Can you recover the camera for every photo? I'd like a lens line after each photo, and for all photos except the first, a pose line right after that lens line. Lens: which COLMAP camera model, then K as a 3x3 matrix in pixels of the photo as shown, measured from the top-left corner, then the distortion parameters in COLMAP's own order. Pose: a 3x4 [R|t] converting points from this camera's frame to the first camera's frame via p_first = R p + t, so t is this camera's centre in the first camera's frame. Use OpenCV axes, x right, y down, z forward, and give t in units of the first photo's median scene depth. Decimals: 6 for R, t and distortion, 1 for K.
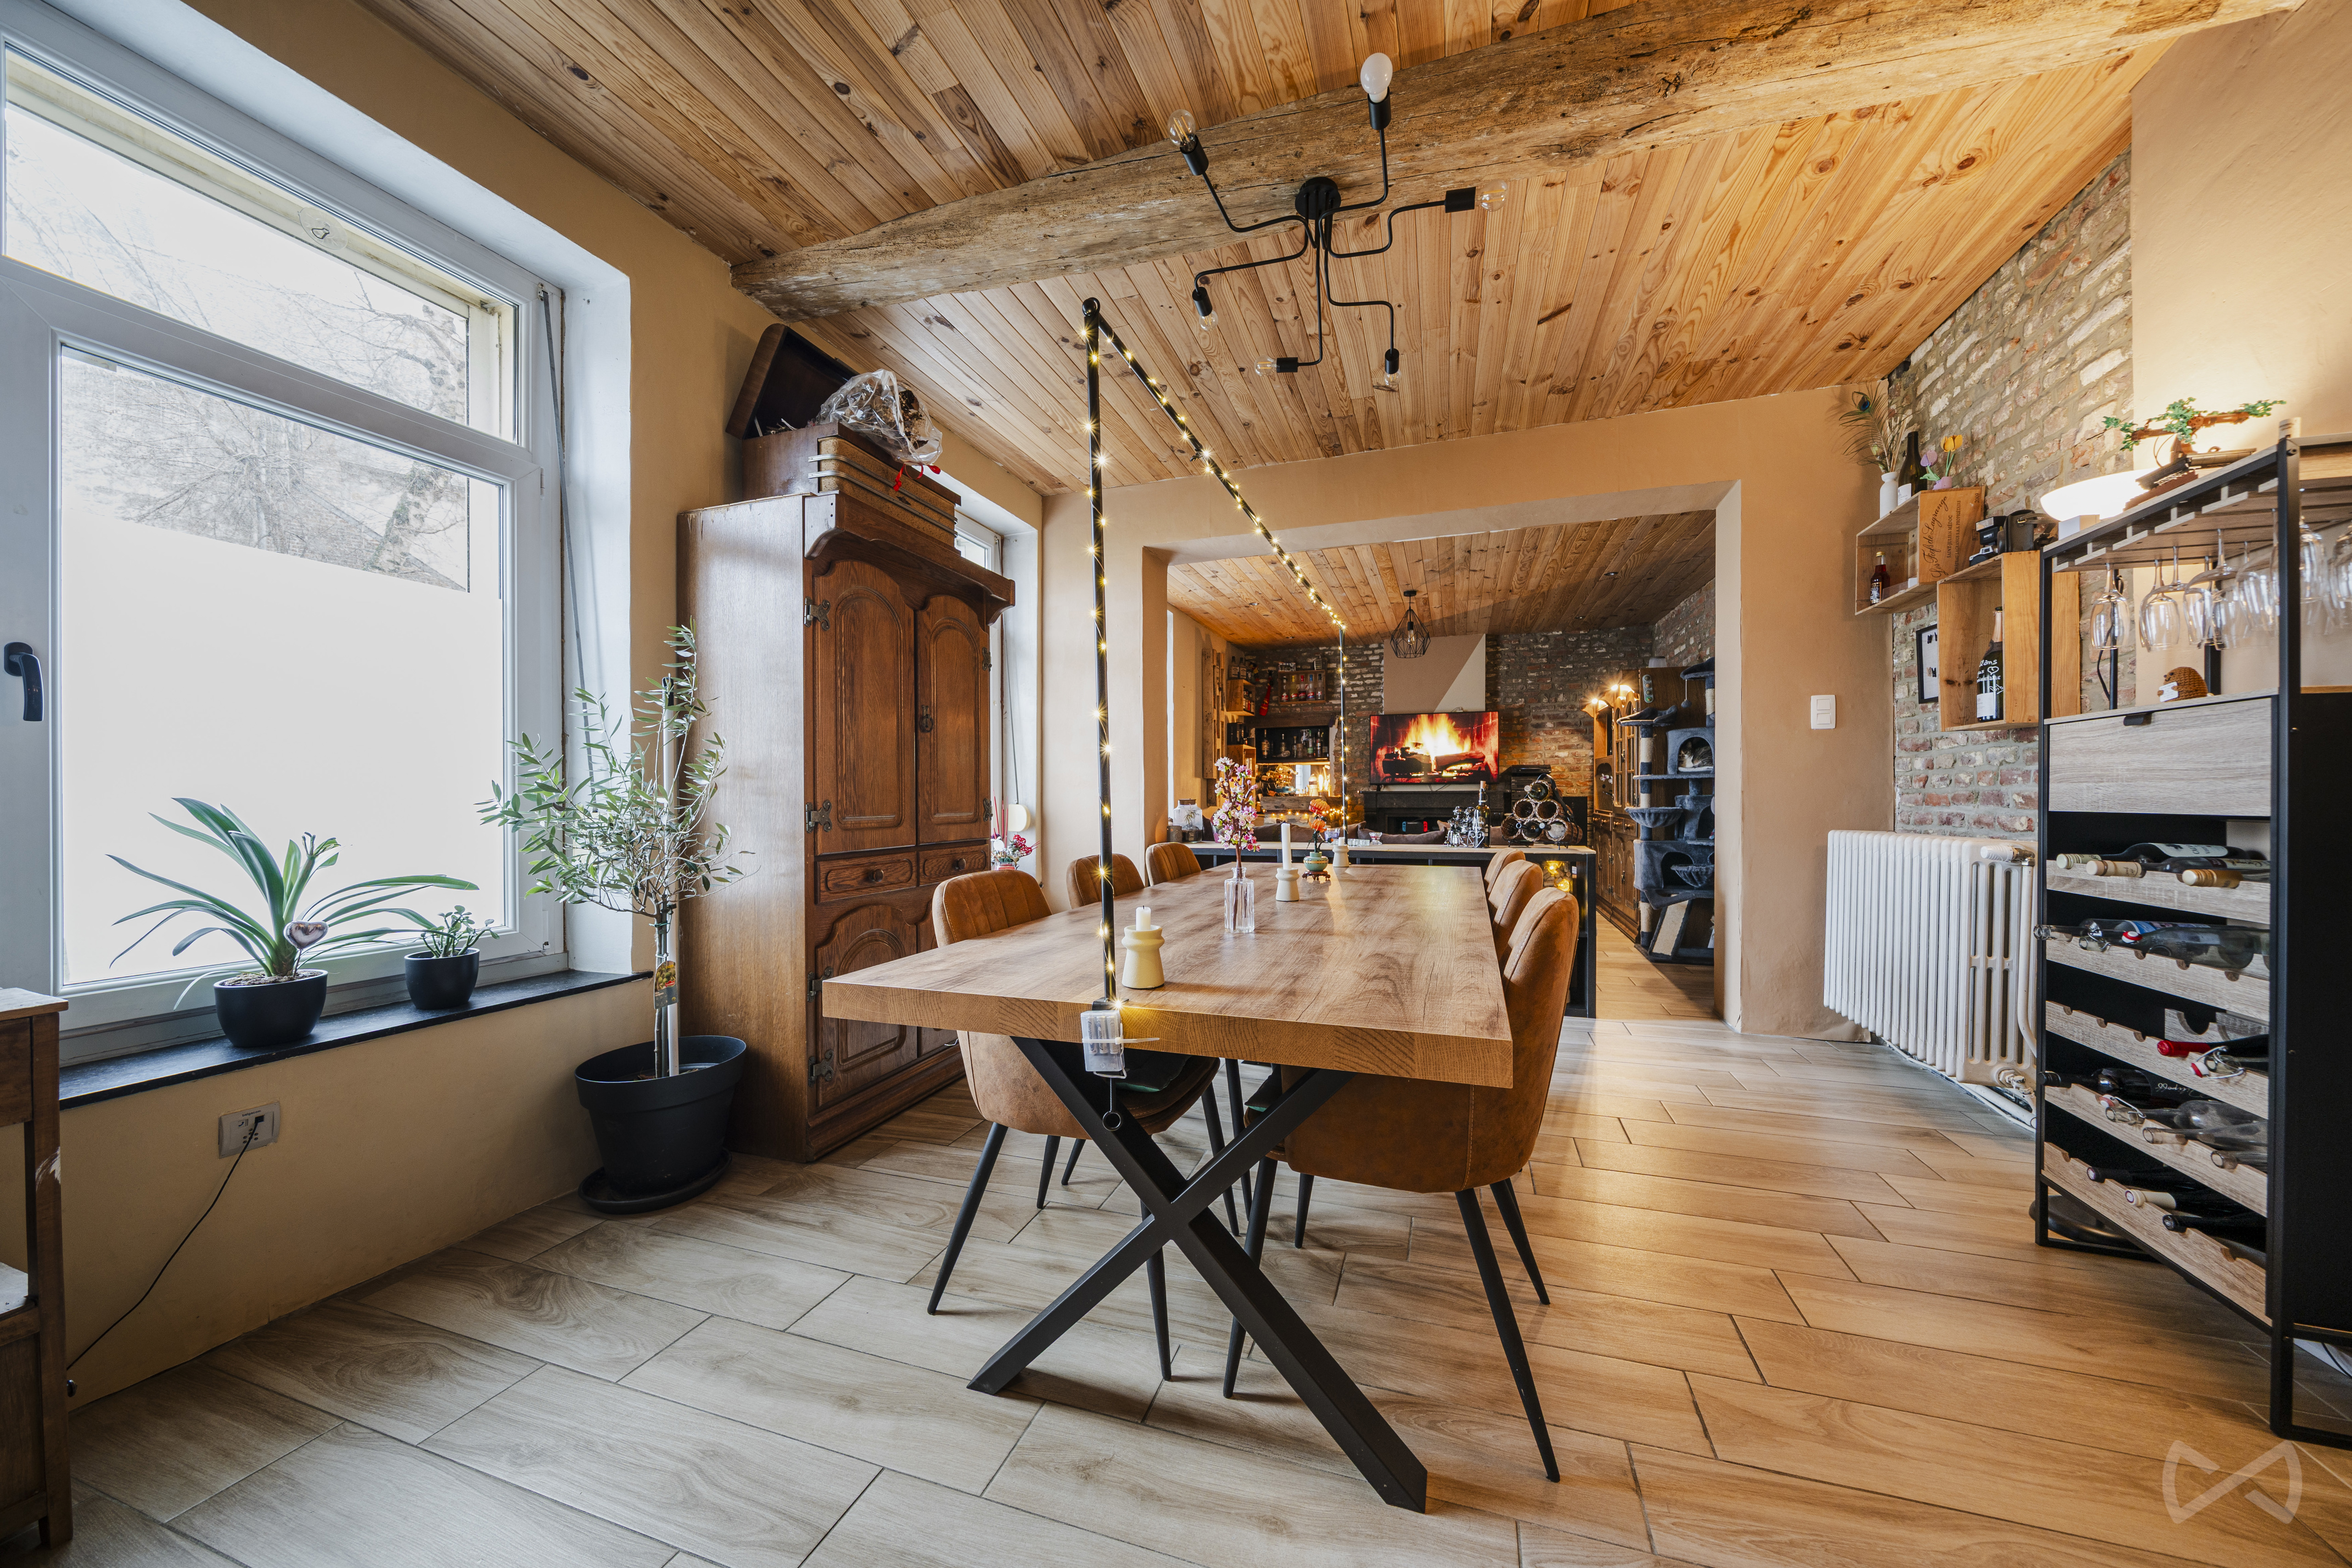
lens RADIAL K [[801.3, 0, 1192.9], [0, 801.3, 791.9], [0, 0, 1]] dist [-0.006994, 0.000092]
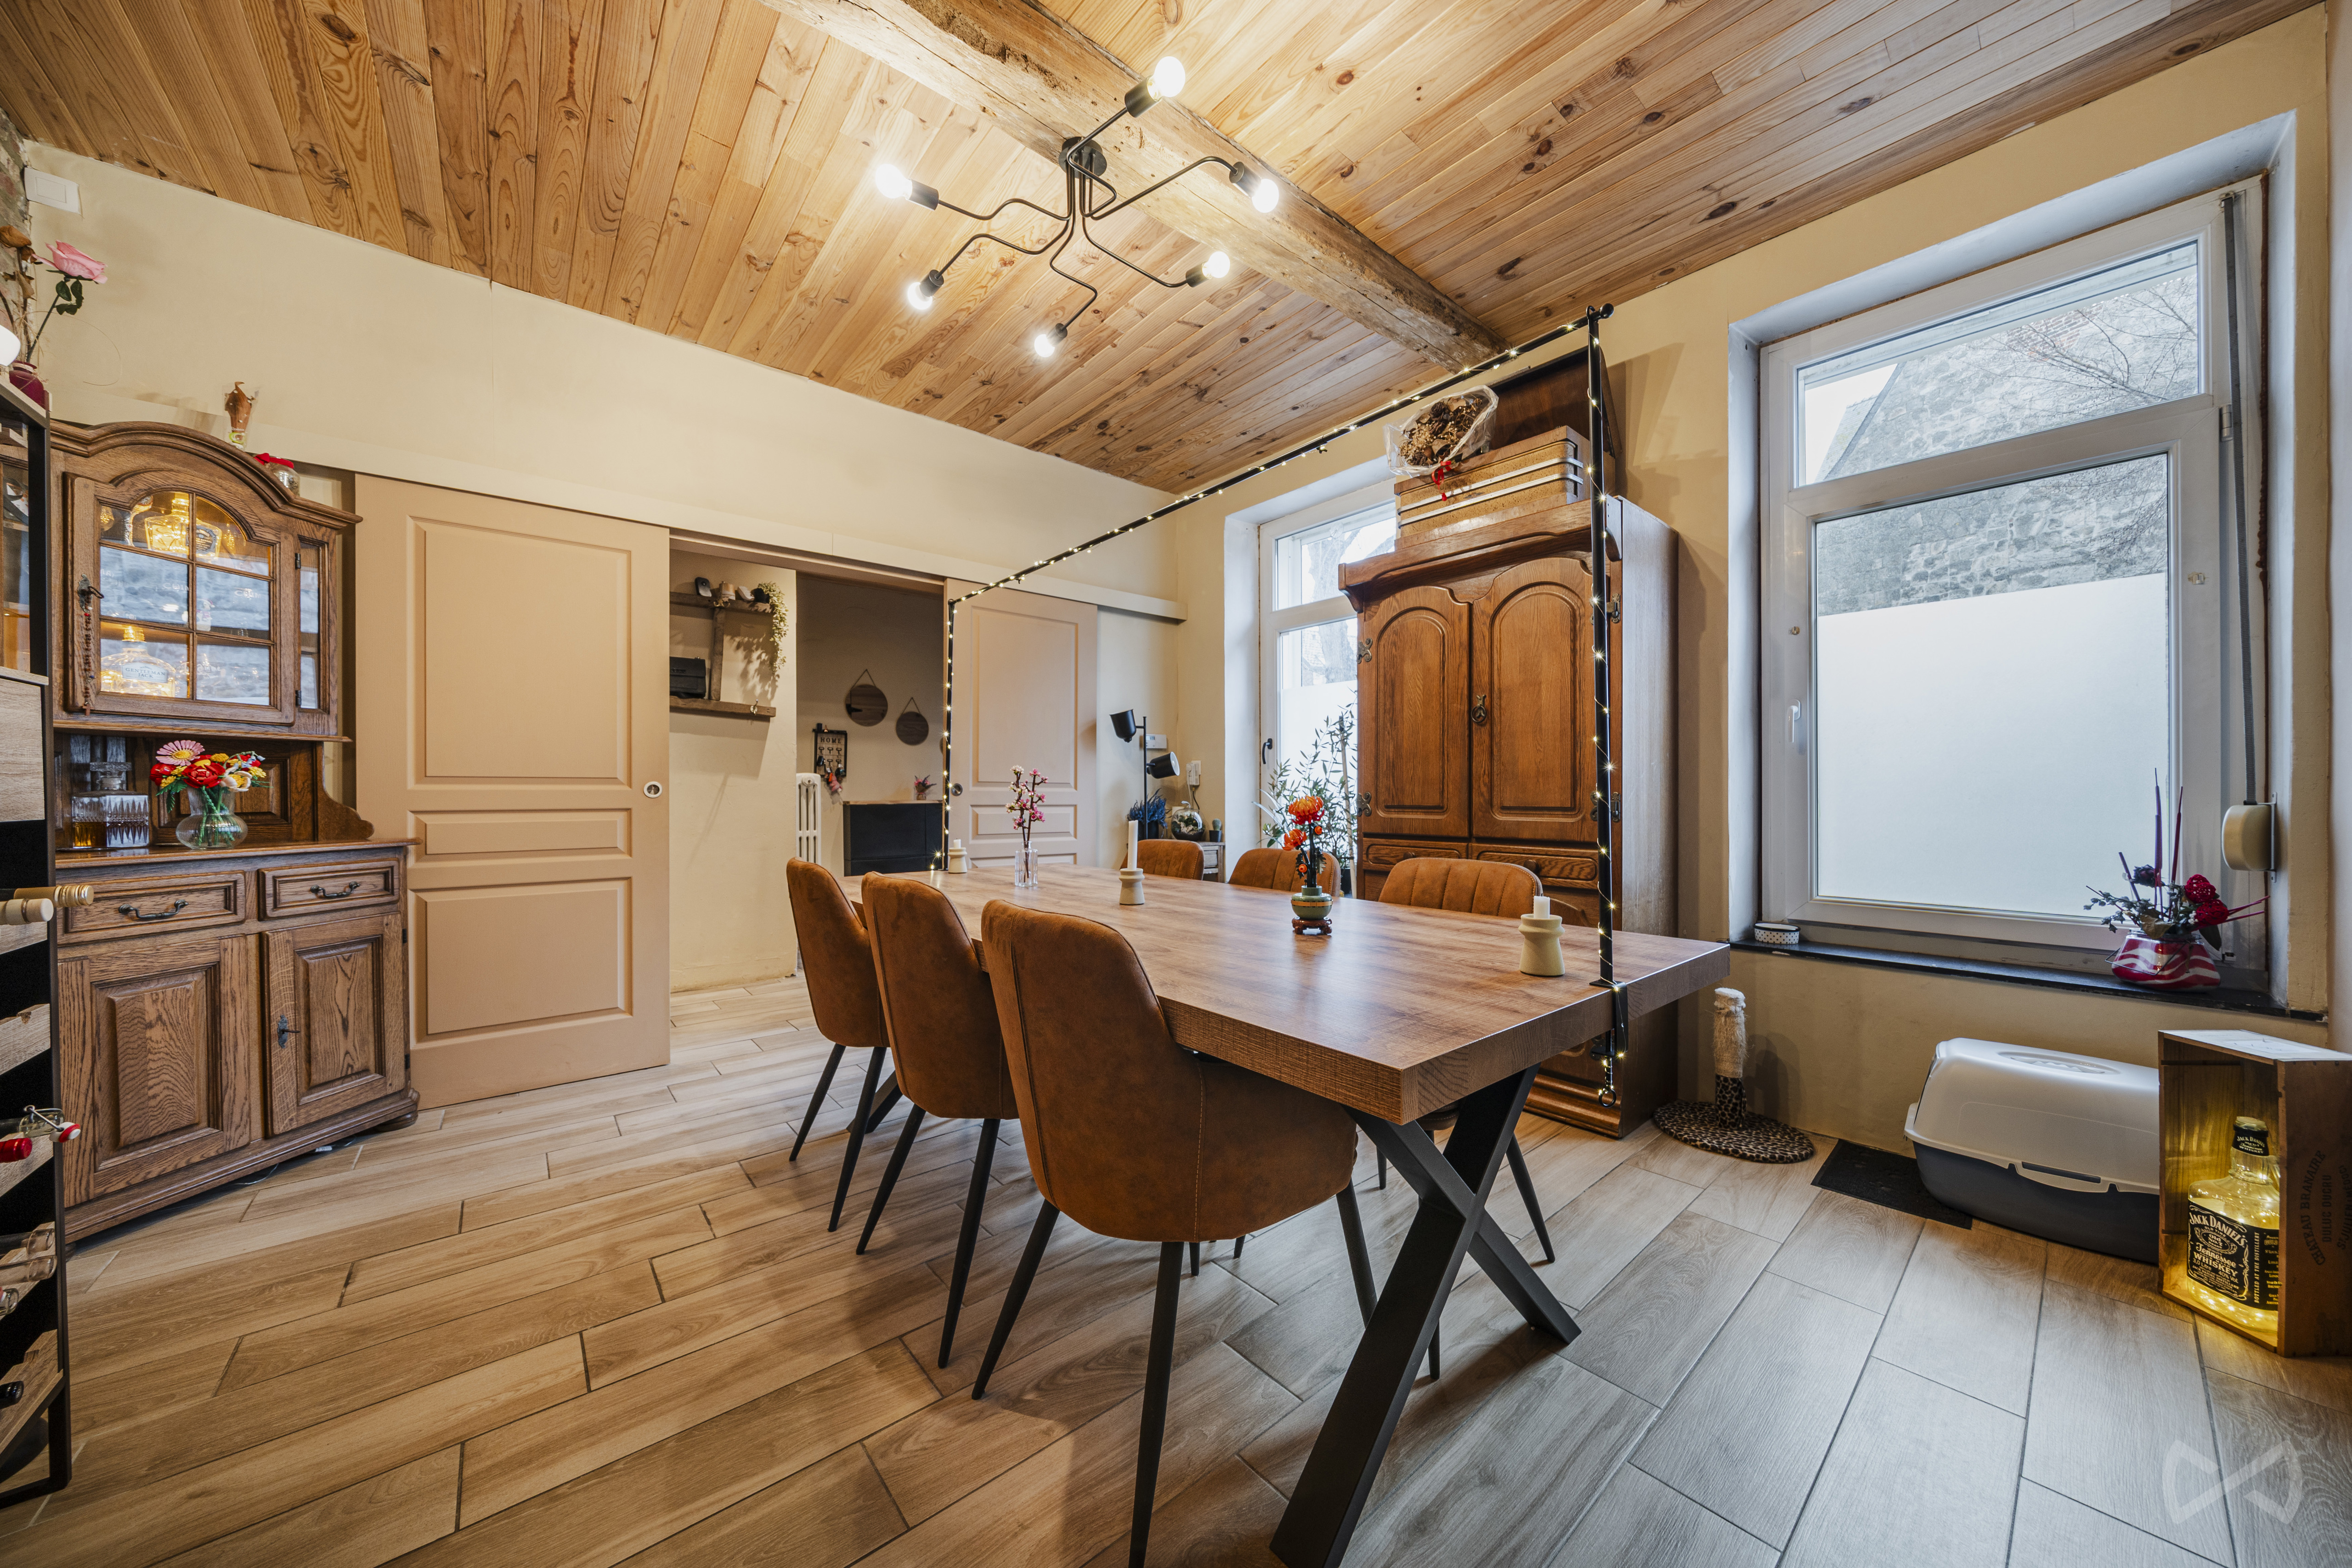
lens RADIAL K [[801.3, 0, 1192.9], [0, 801.3, 791.9], [0, 0, 1]] dist [-0.006994, 0.000092]
pose [[-0.507754, 0.006168, -0.861480, 0.238316], [0.007893, 0.999966, 0.002508, 0.001524], [0.861466, -0.005526, -0.507786, 0.418721]]
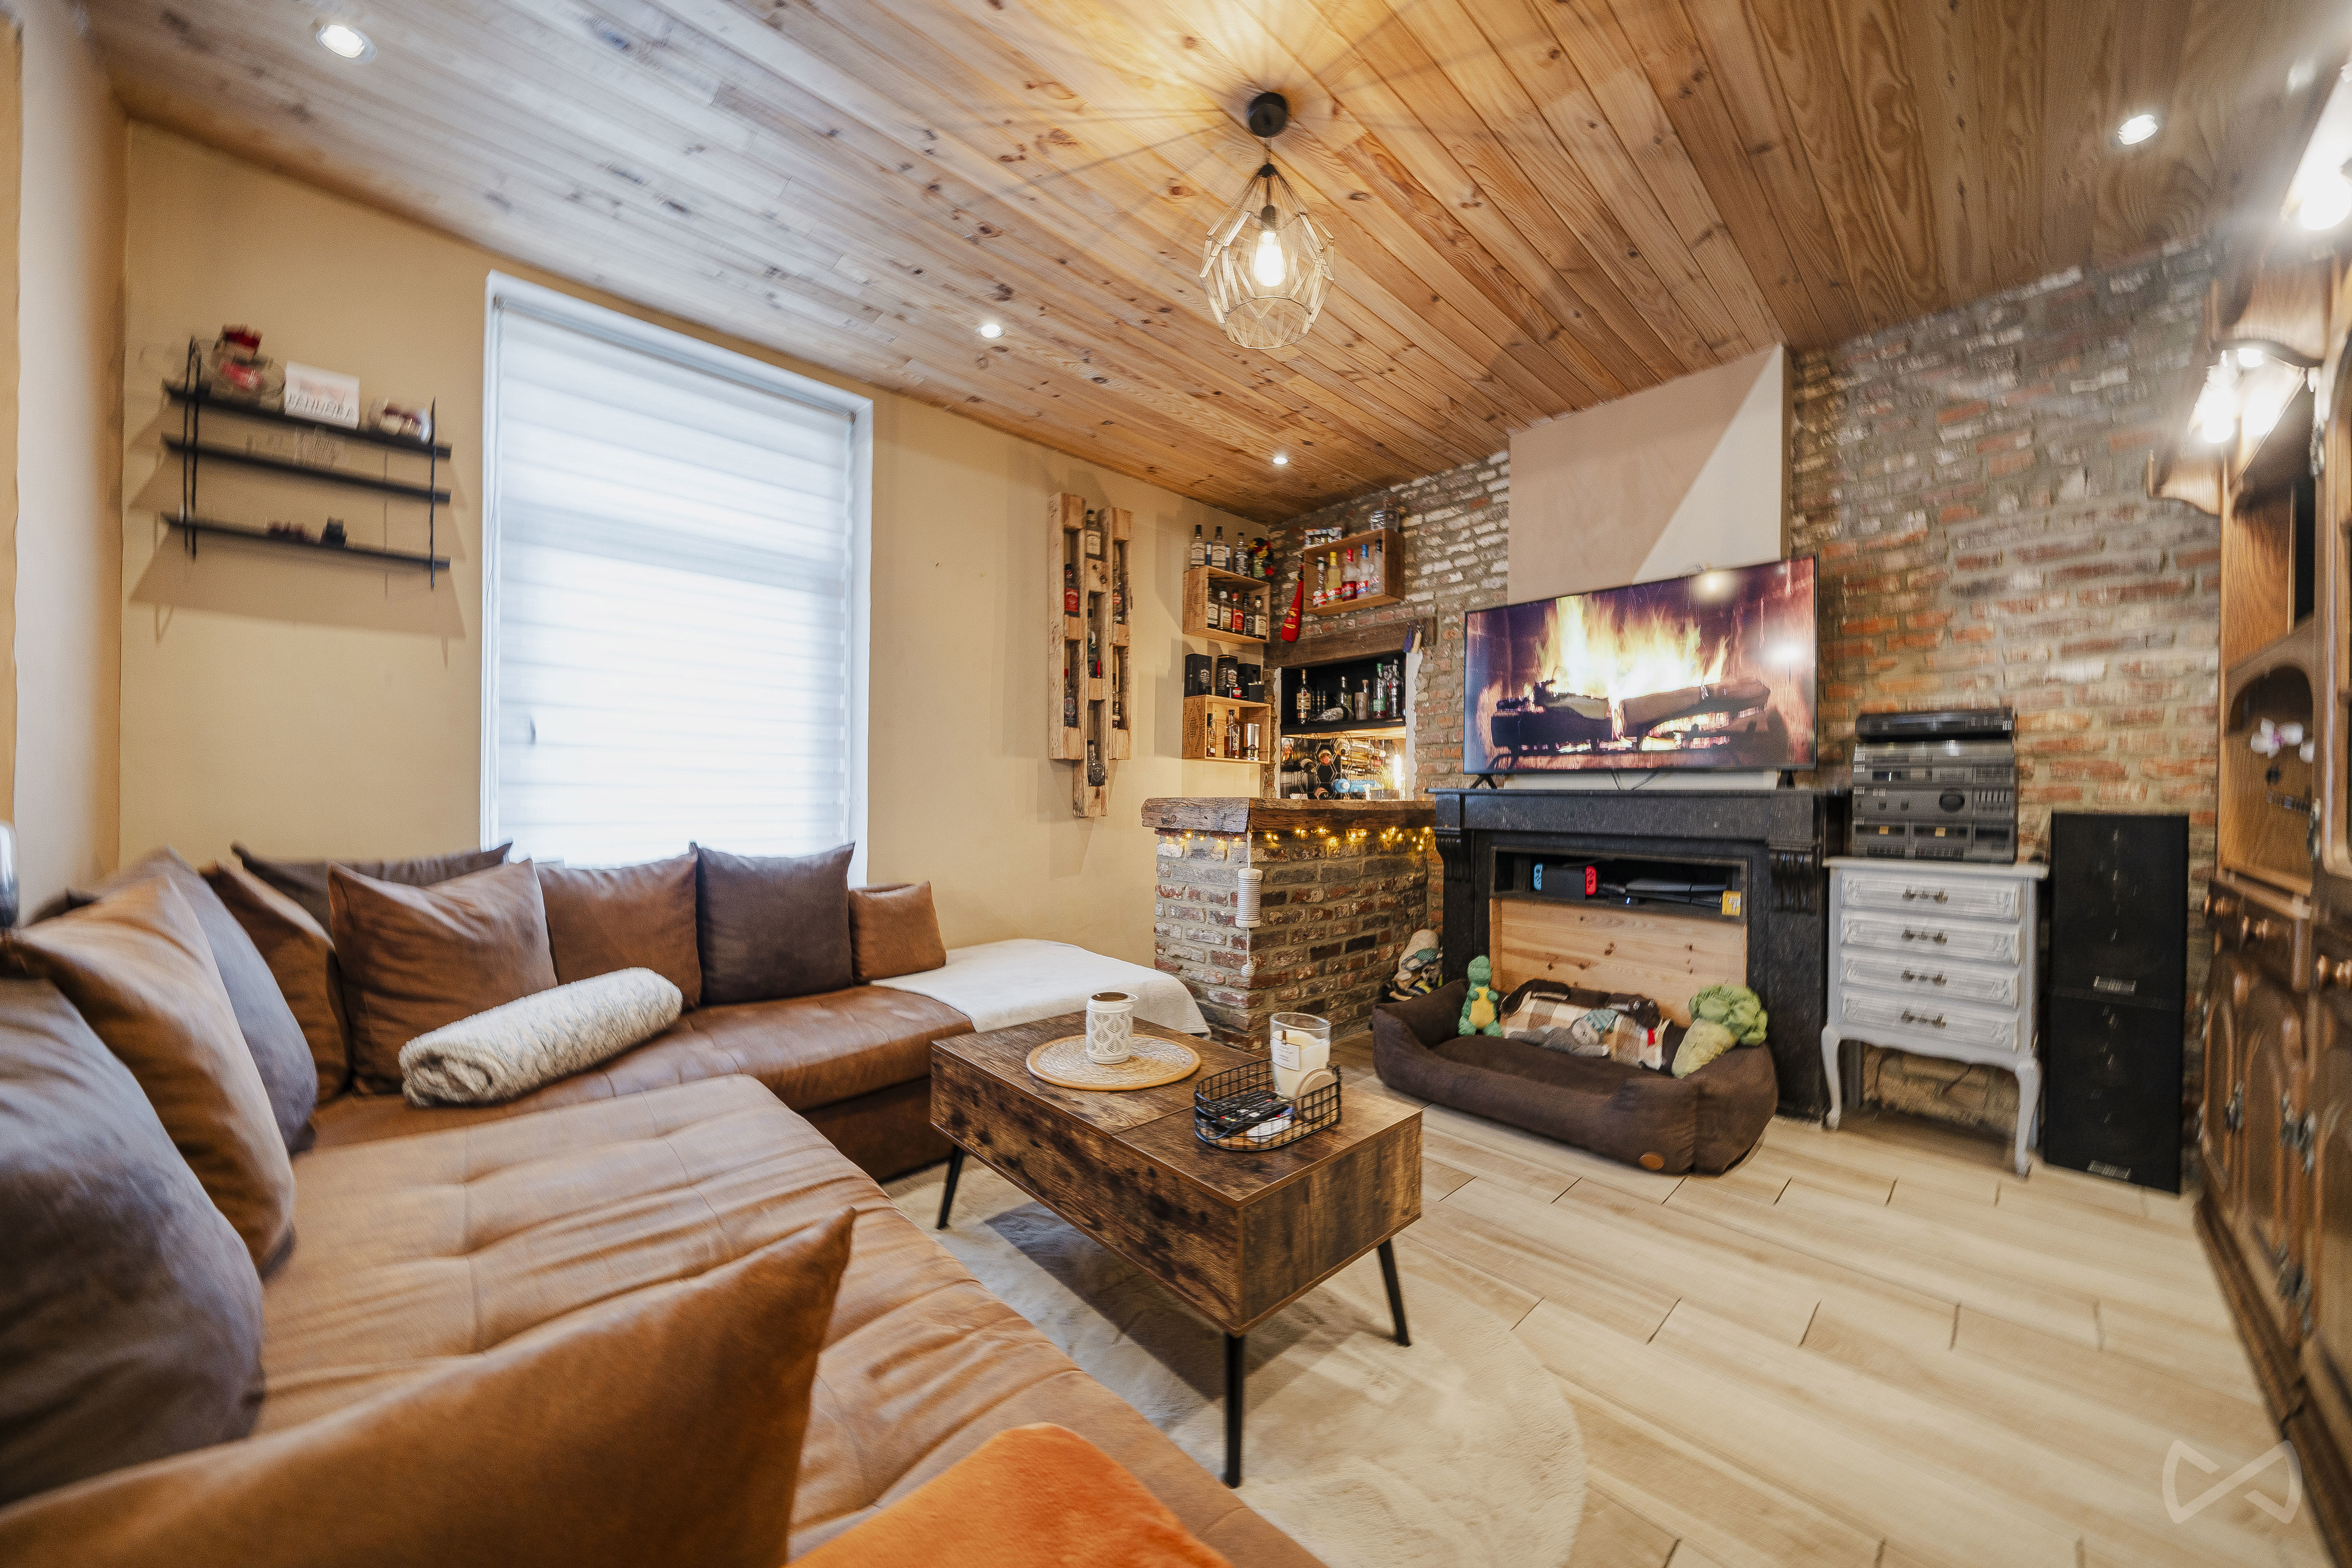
lens RADIAL K [[801.3, 0, 1192.9], [0, 801.3, 791.9], [0, 0, 1]] dist [-0.006994, 0.000092]
pose [[0.883688, 0.008492, -0.468000, 0.309567], [-0.010161, 0.999948, -0.001041, 0.002352], [0.467967, 0.005675, 0.883728, 0.583197]]
